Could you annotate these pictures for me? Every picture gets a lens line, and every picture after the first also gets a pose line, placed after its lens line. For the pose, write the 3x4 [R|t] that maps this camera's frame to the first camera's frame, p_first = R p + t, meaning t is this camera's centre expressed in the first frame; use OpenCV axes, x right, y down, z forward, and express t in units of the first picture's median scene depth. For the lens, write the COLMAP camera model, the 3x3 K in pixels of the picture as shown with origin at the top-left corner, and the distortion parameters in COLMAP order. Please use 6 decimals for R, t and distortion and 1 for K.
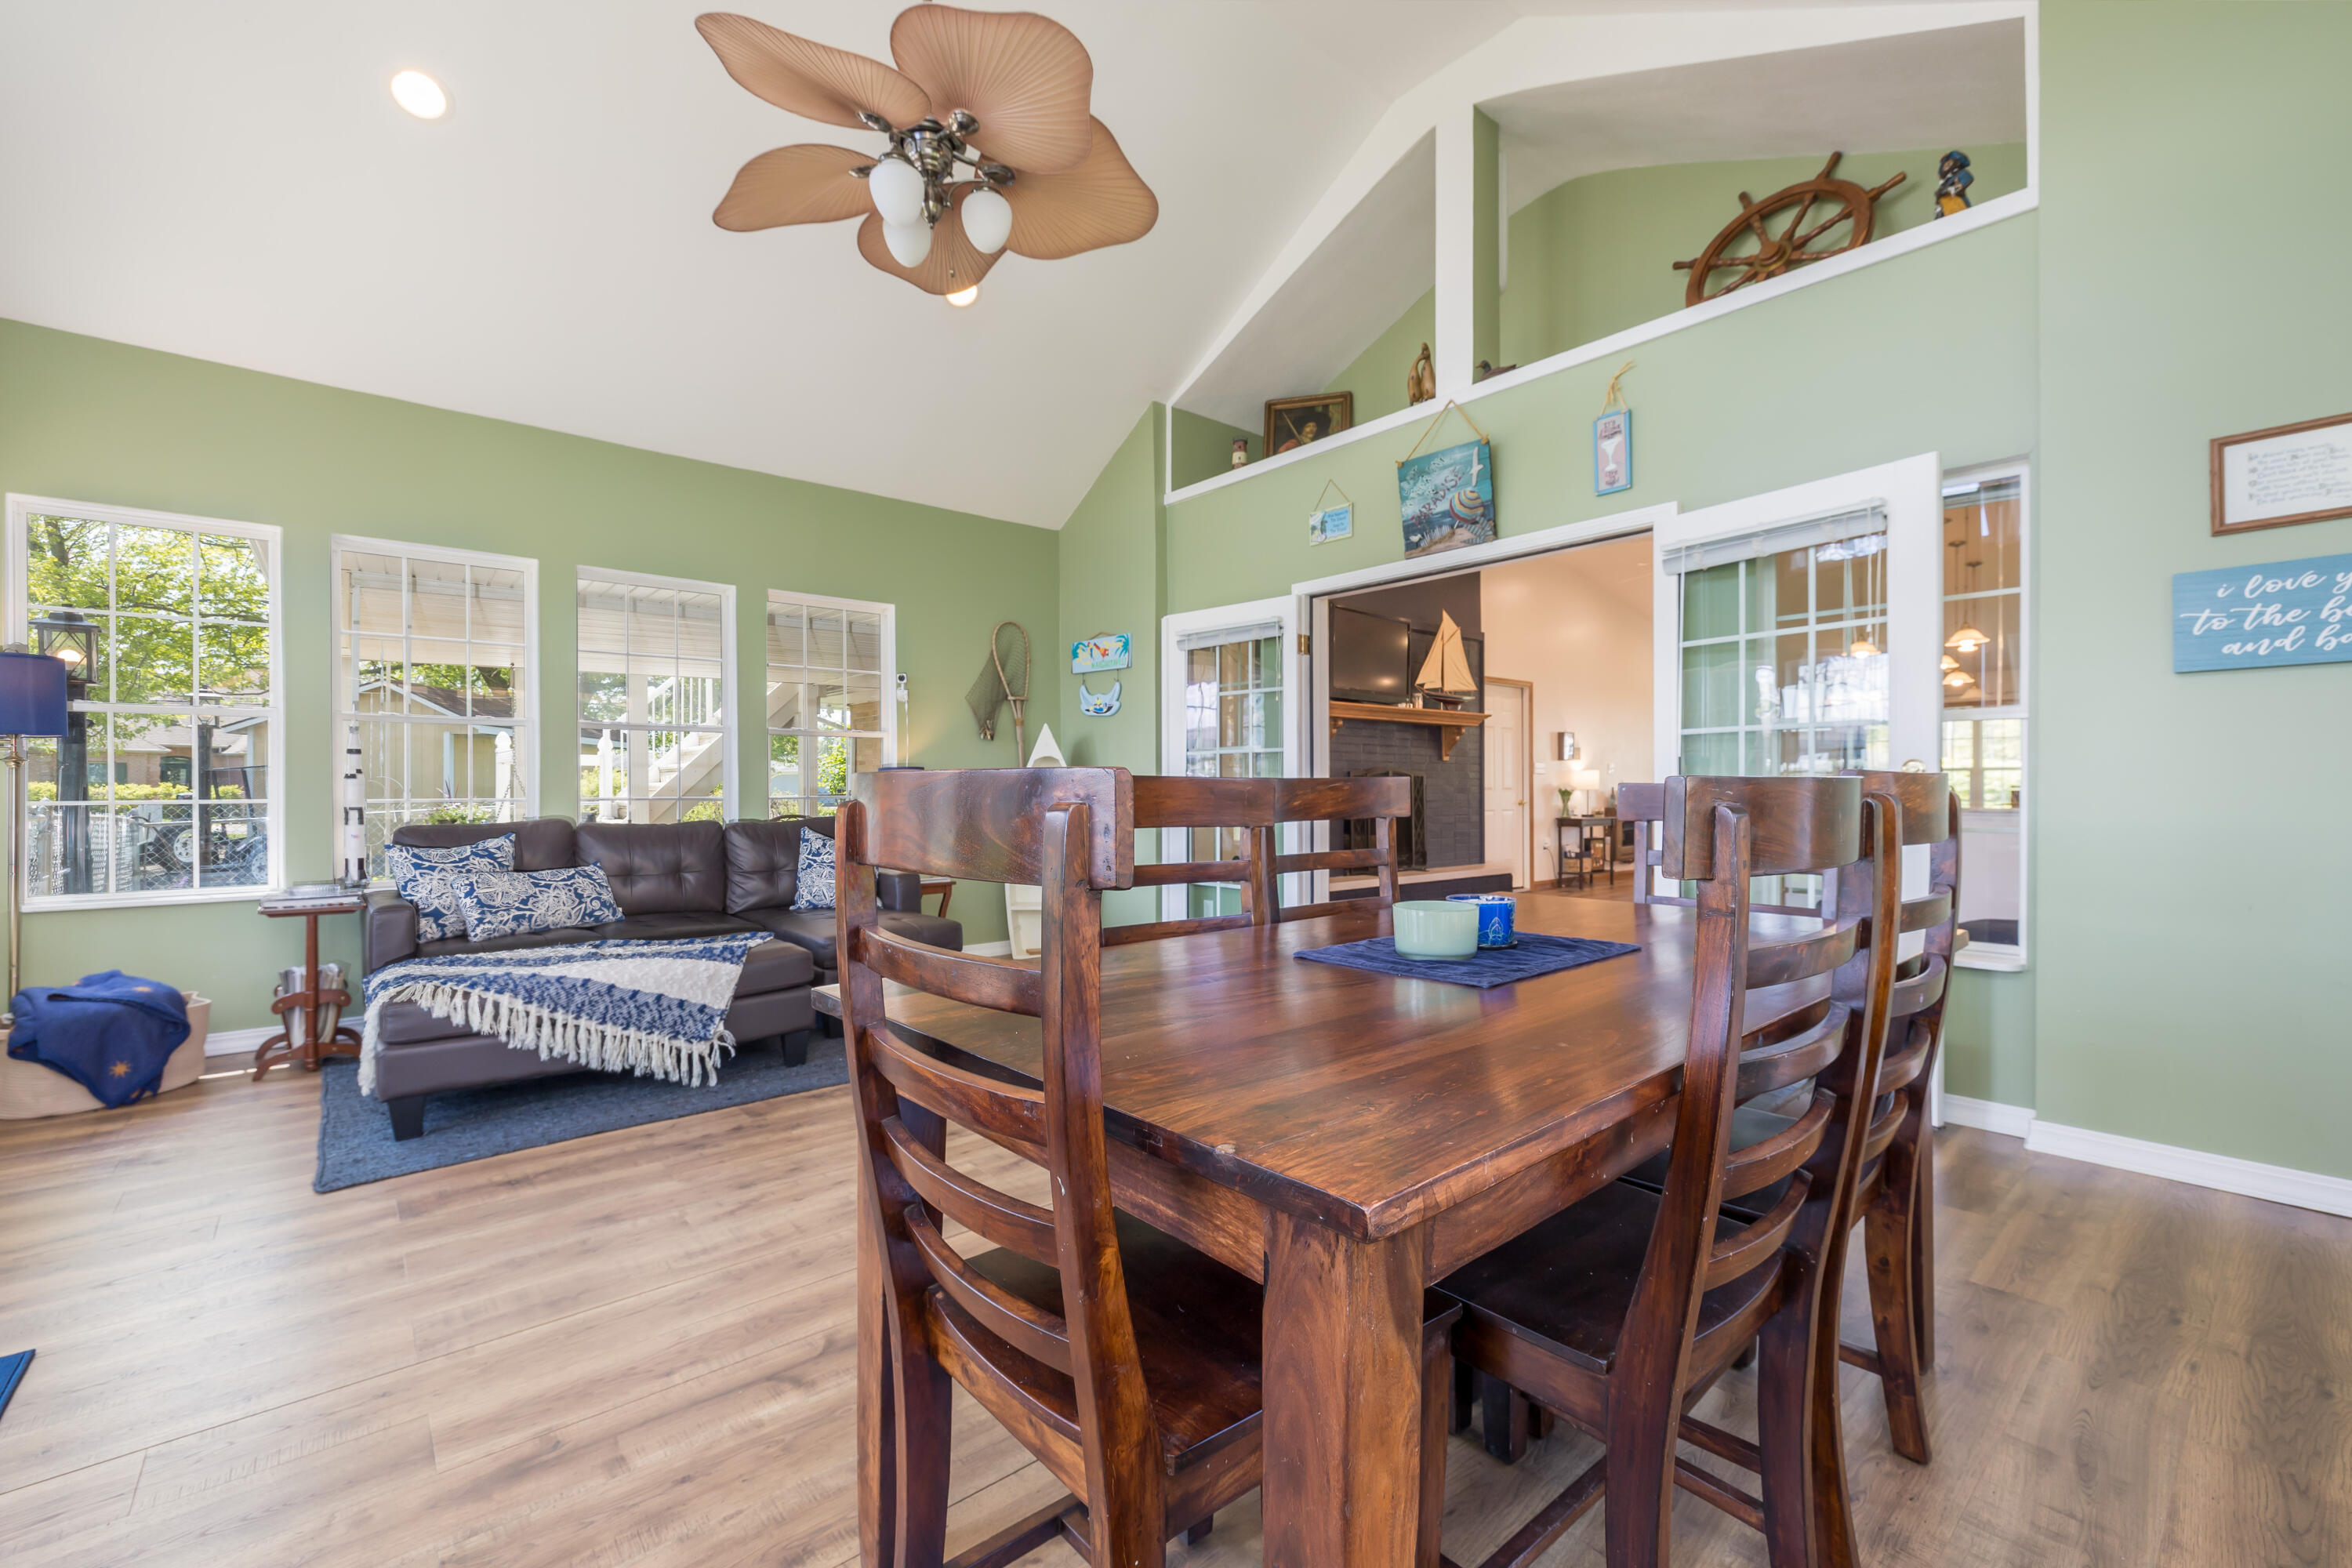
lens RADIAL K [[987.8, 0, 1178.2], [0, 987.8, 783.8], [0, 0, 1]] dist [-0.001243, 0.000103]
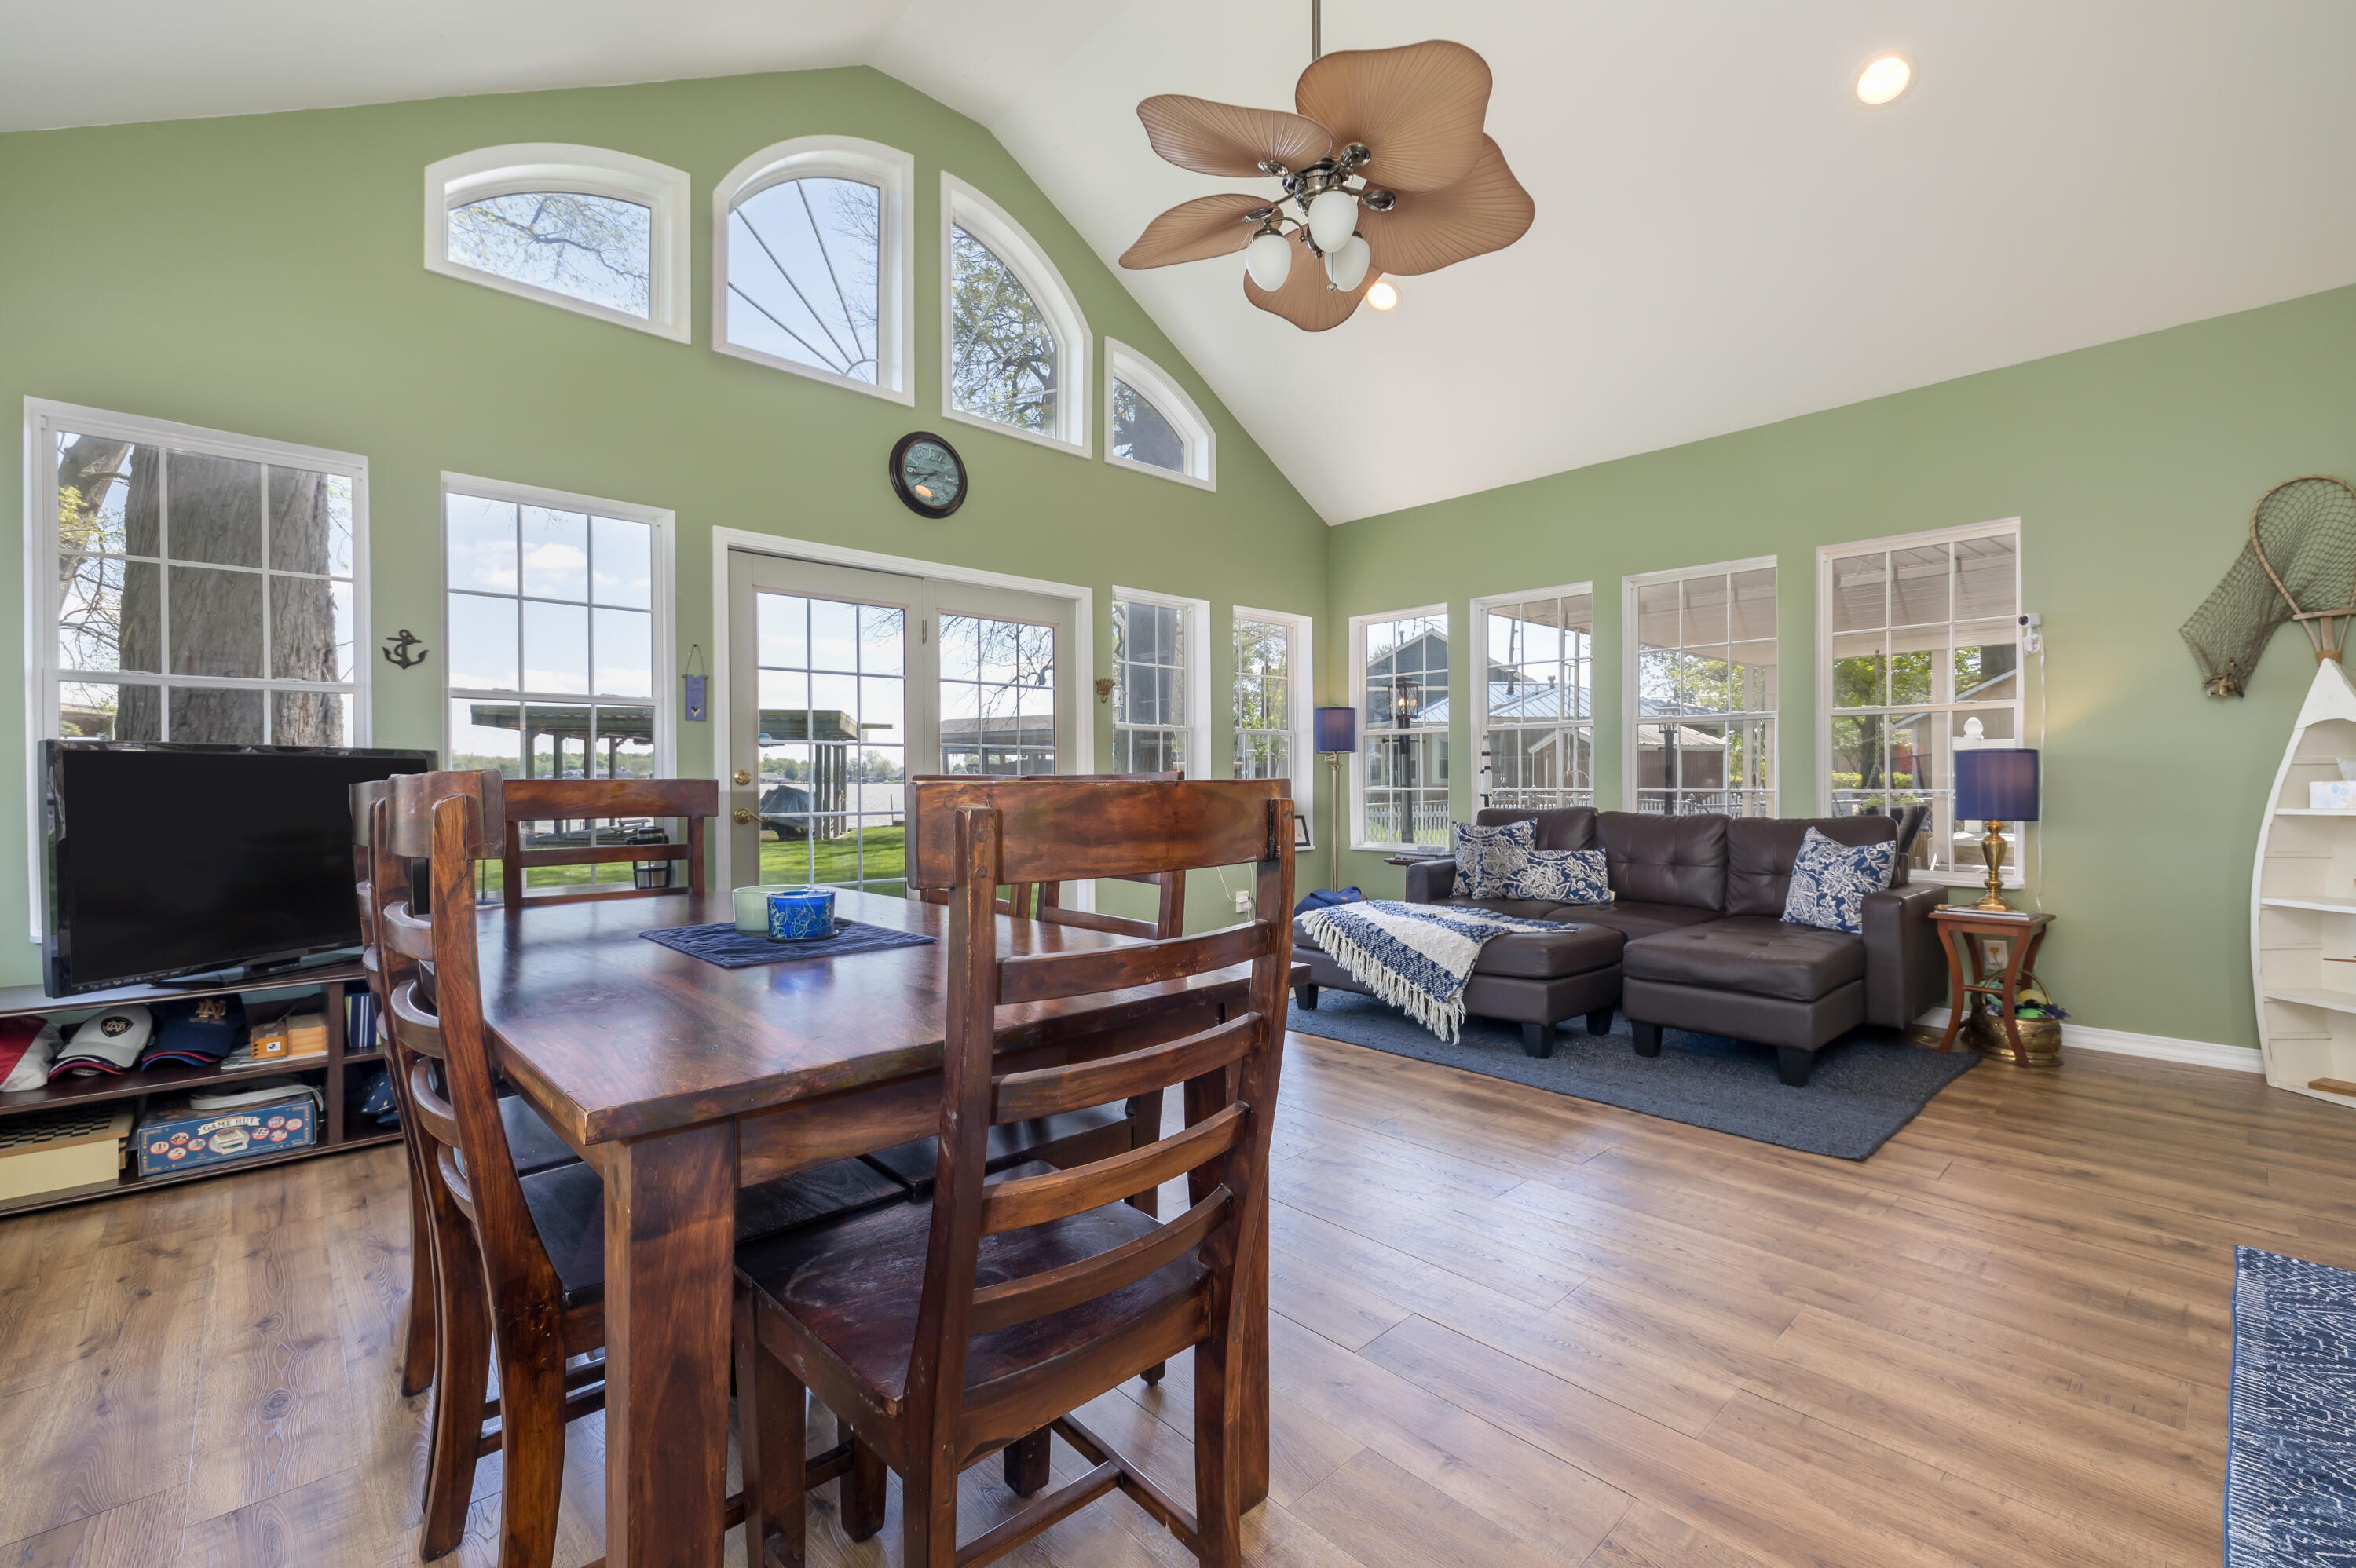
lens RADIAL K [[989.3, 0, 1180.2], [0, 989.3, 783.8], [0, 0, 1]] dist [-0.001243, 0.000103]
pose [[0.041236, 0.004472, -0.999139, 0.649727], [0.007680, 0.999959, 0.004793, -0.000699], [0.999120, -0.007871, 0.041200, 0.646260]]
